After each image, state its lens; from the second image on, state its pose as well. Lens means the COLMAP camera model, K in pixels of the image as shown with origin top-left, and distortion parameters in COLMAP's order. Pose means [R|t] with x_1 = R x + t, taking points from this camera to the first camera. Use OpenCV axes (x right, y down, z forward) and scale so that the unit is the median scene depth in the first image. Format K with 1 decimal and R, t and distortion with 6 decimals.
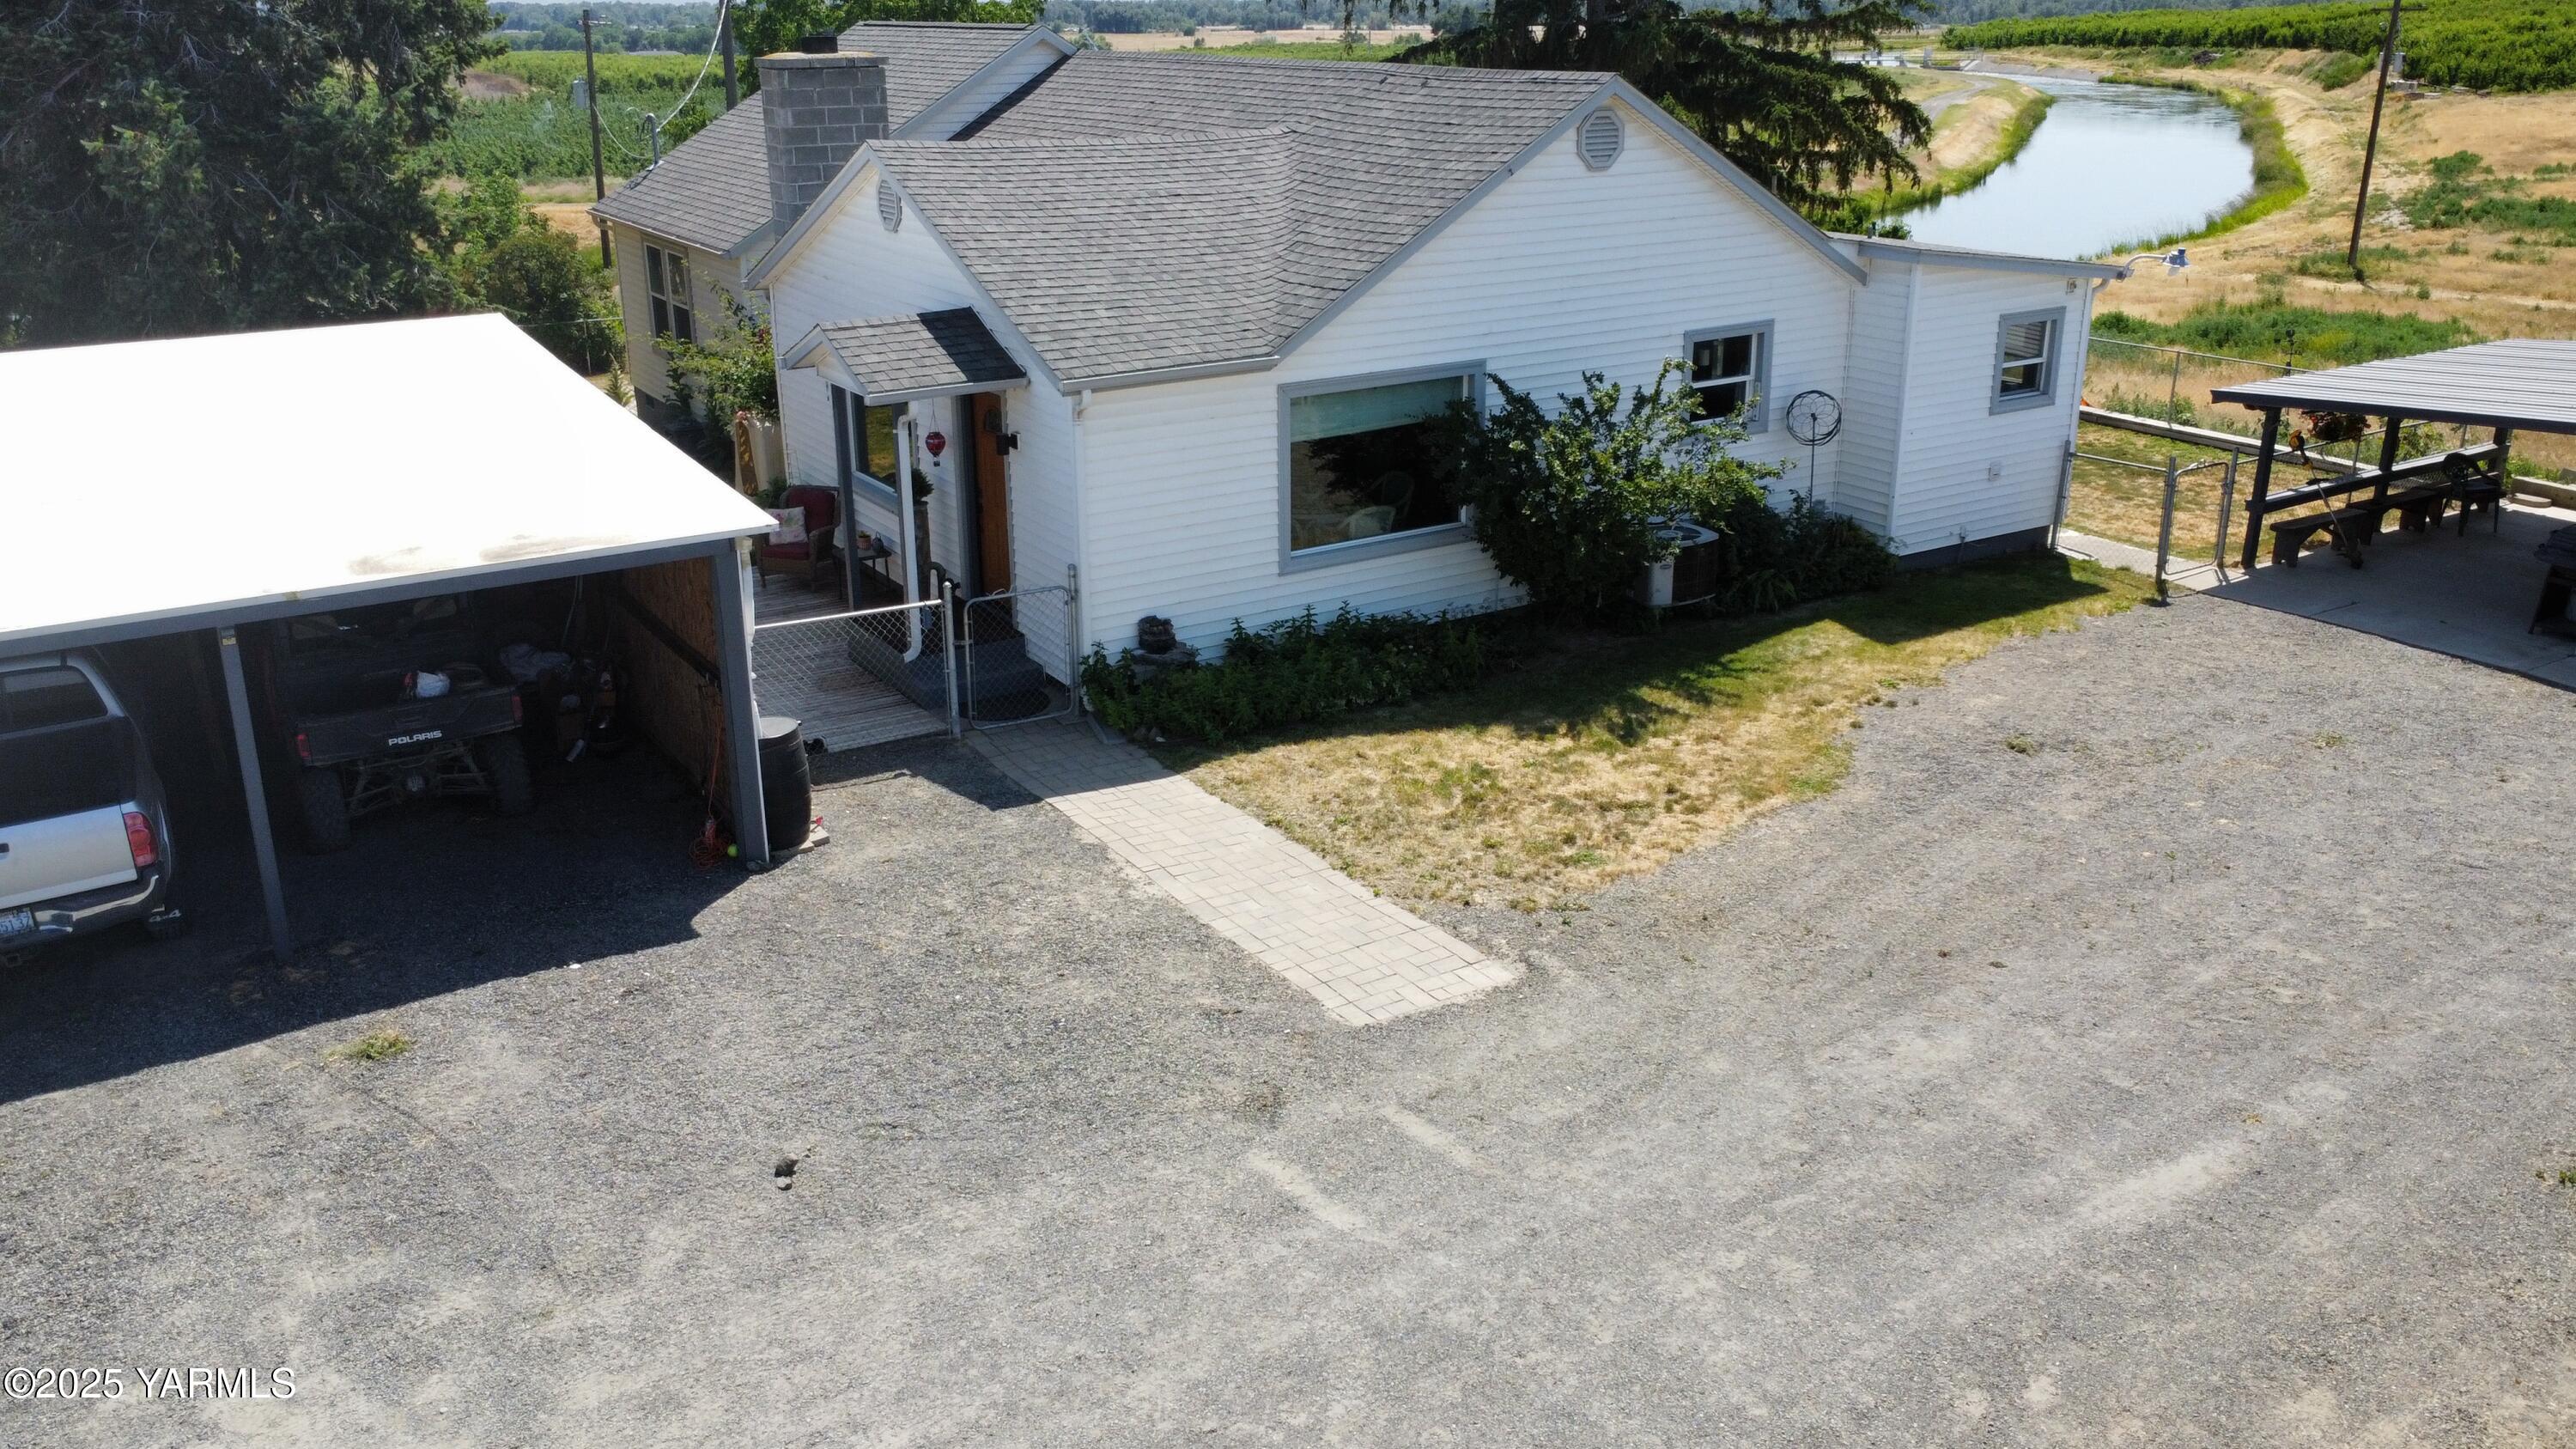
lens RADIAL K [[1996.4, 0, 1292.6], [0, 1996.4, 690.8], [0, 0, 1]] dist [0.000194, -0.003854]
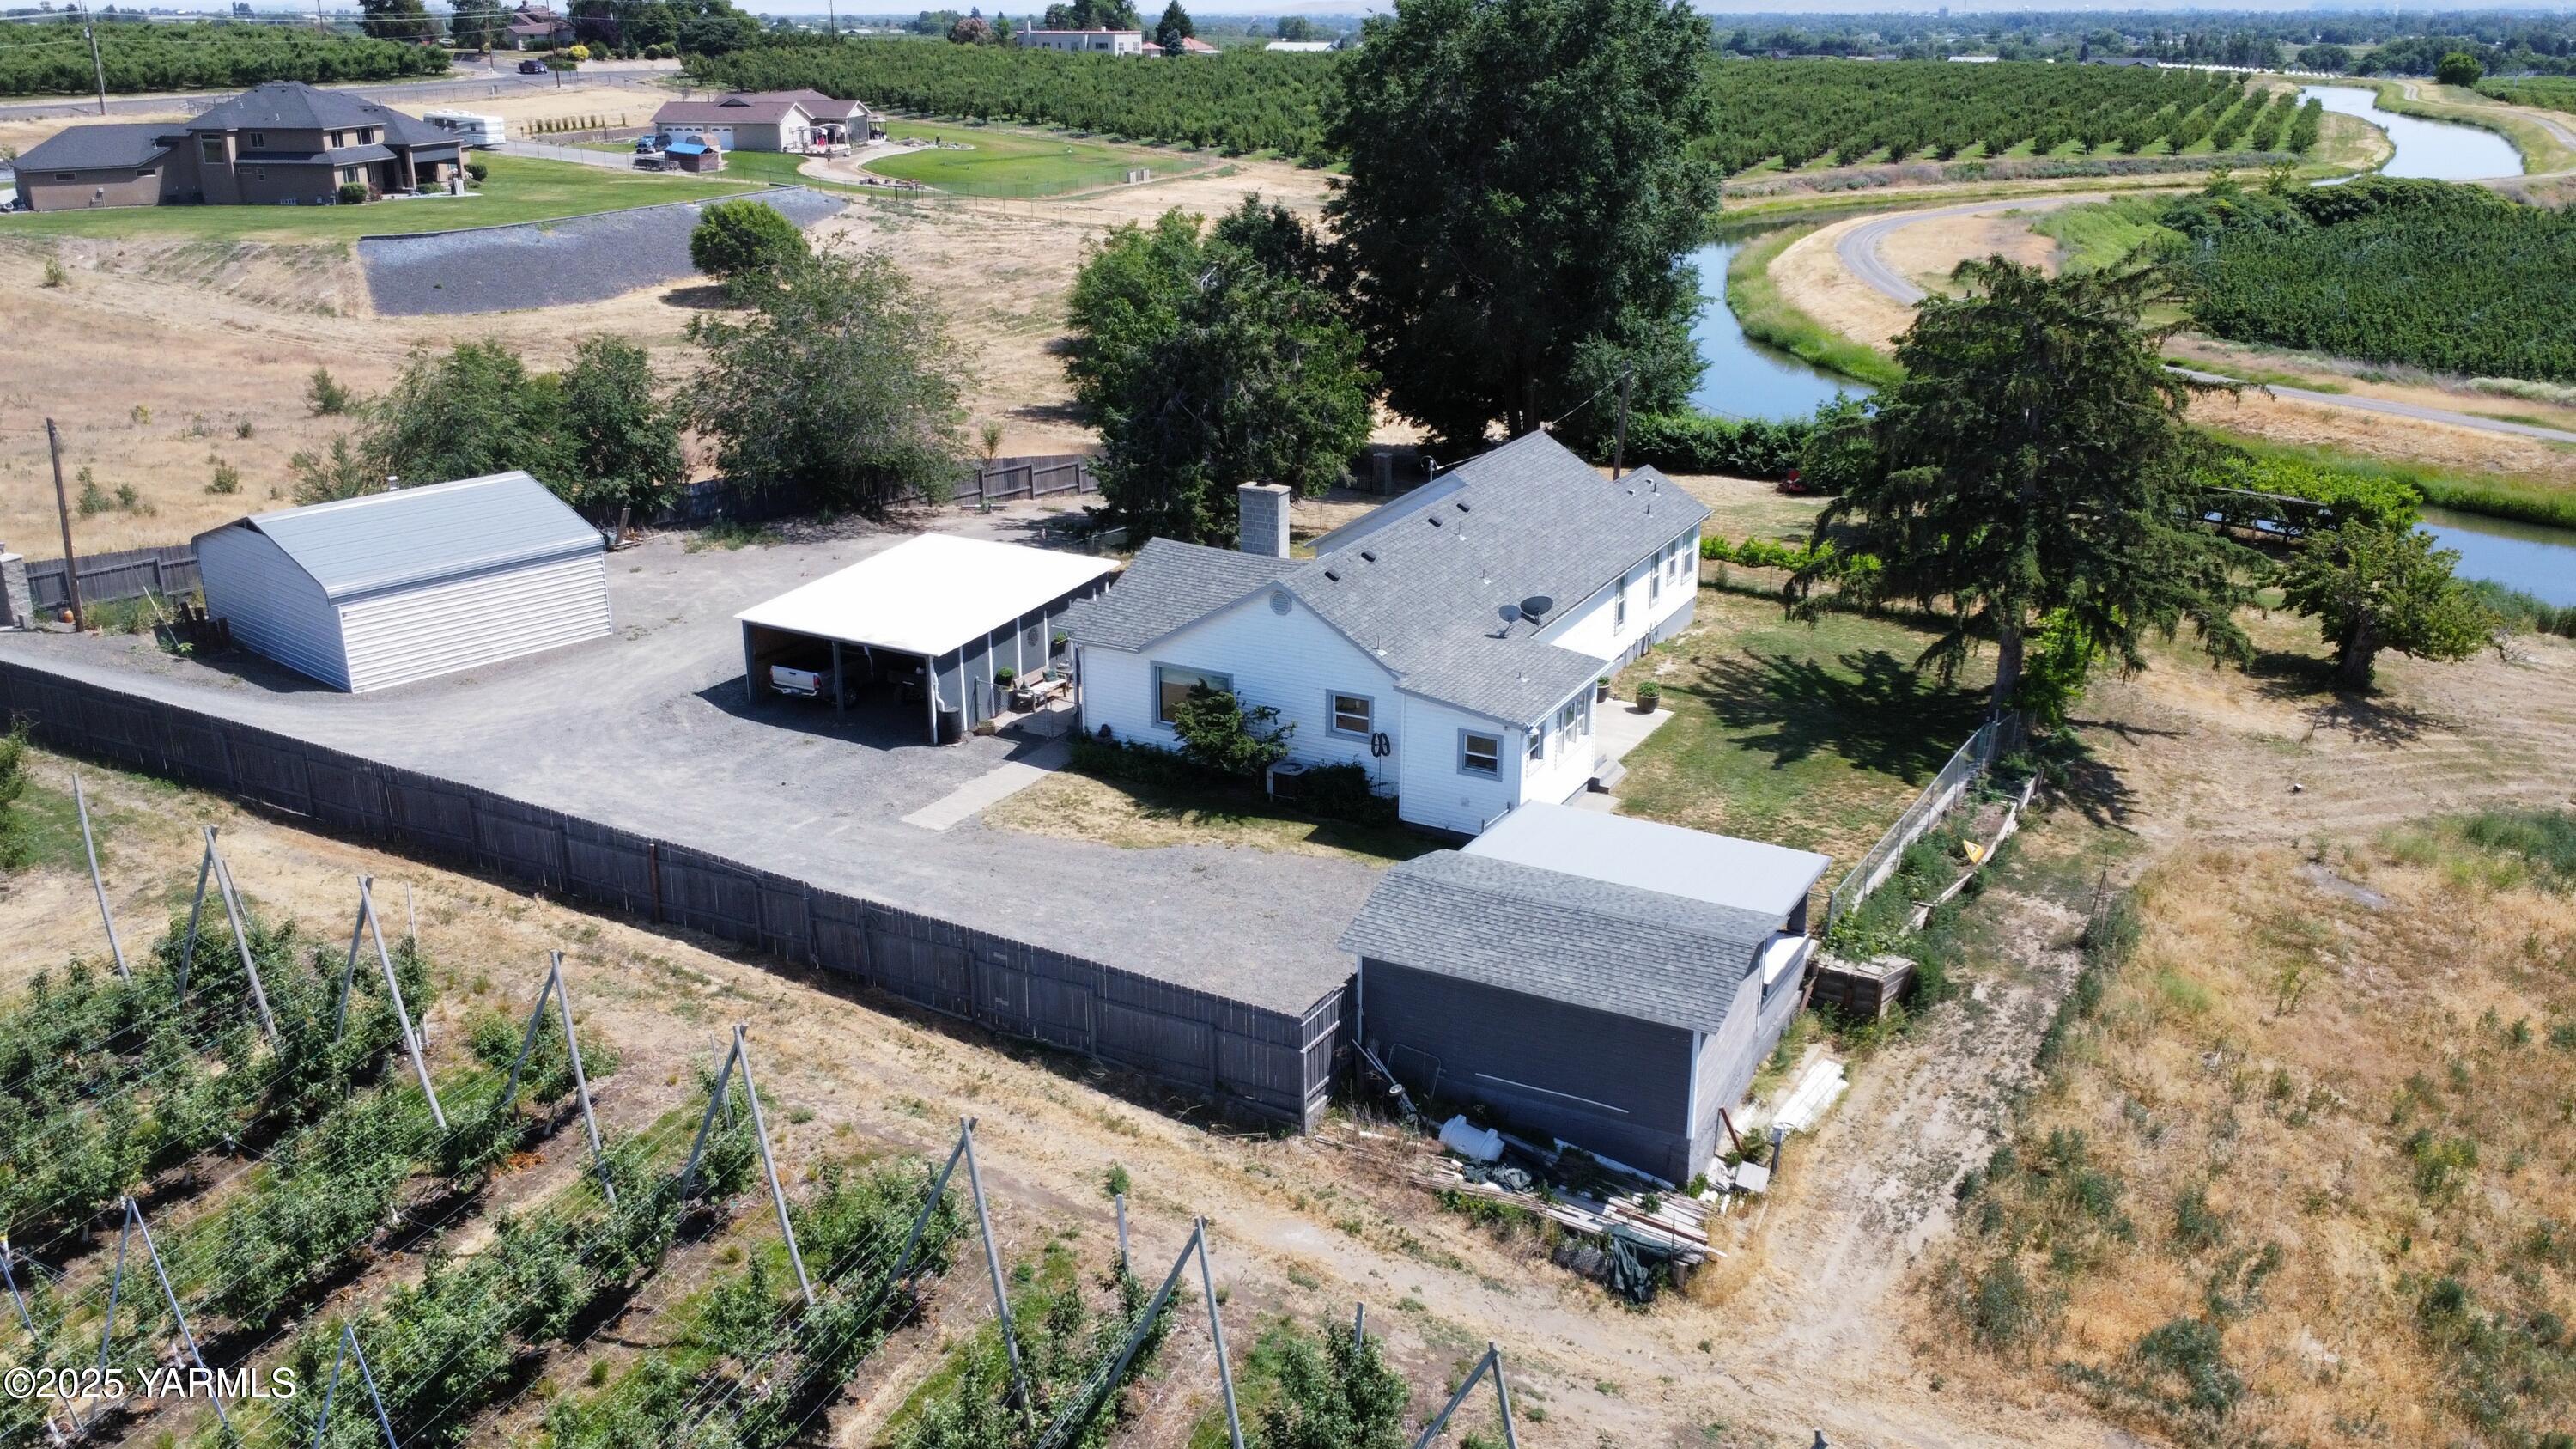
lens RADIAL K [[1996.4, 0, 1292.6], [0, 1996.4, 690.8], [0, 0, 1]] dist [0.000194, -0.003854]
pose [[0.481584, 0.287931, -0.827751, 2.334401], [-0.289440, 0.943749, 0.159884, -0.597704], [0.827225, 0.162587, 0.537833, -0.312775]]
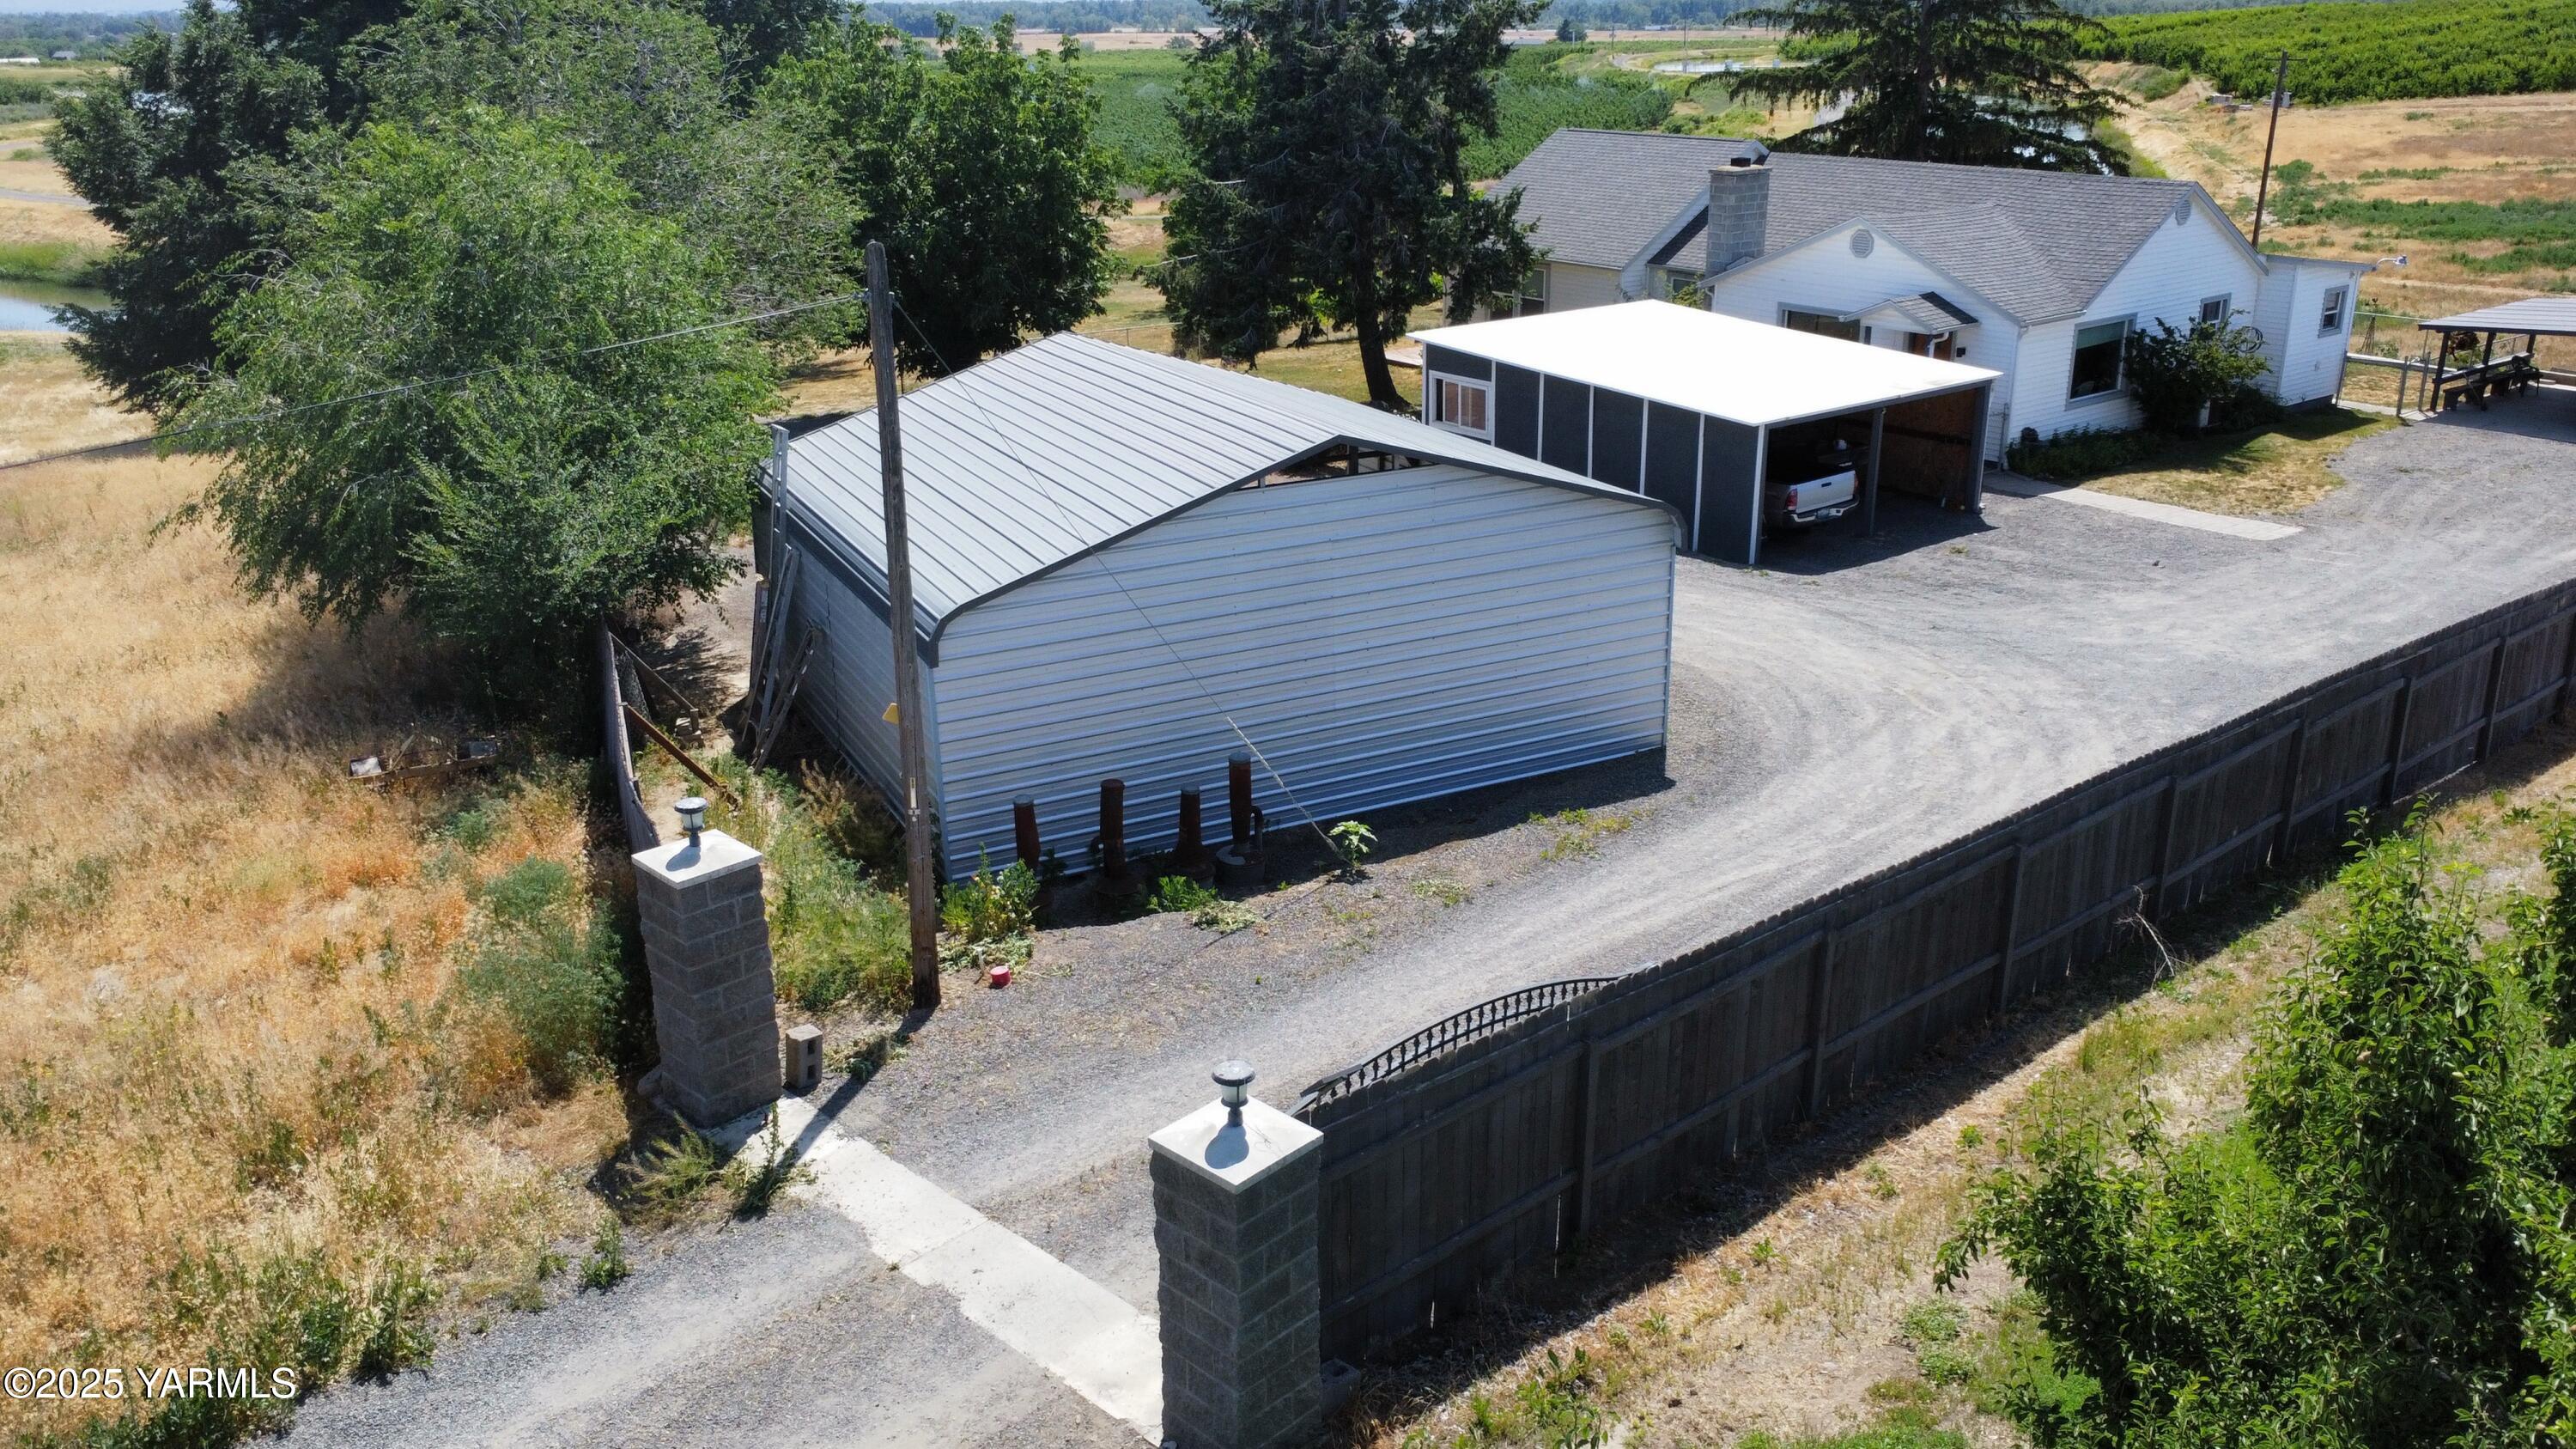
lens RADIAL K [[1996.4, 0, 1292.6], [0, 1996.4, 690.8], [0, 0, 1]] dist [0.000194, -0.003854]
pose [[0.994942, -0.034805, 0.094229, -1.084337], [0.034797, 0.999393, 0.001736, 0.219964], [-0.094233, 0.001552, 0.995549, -1.127081]]
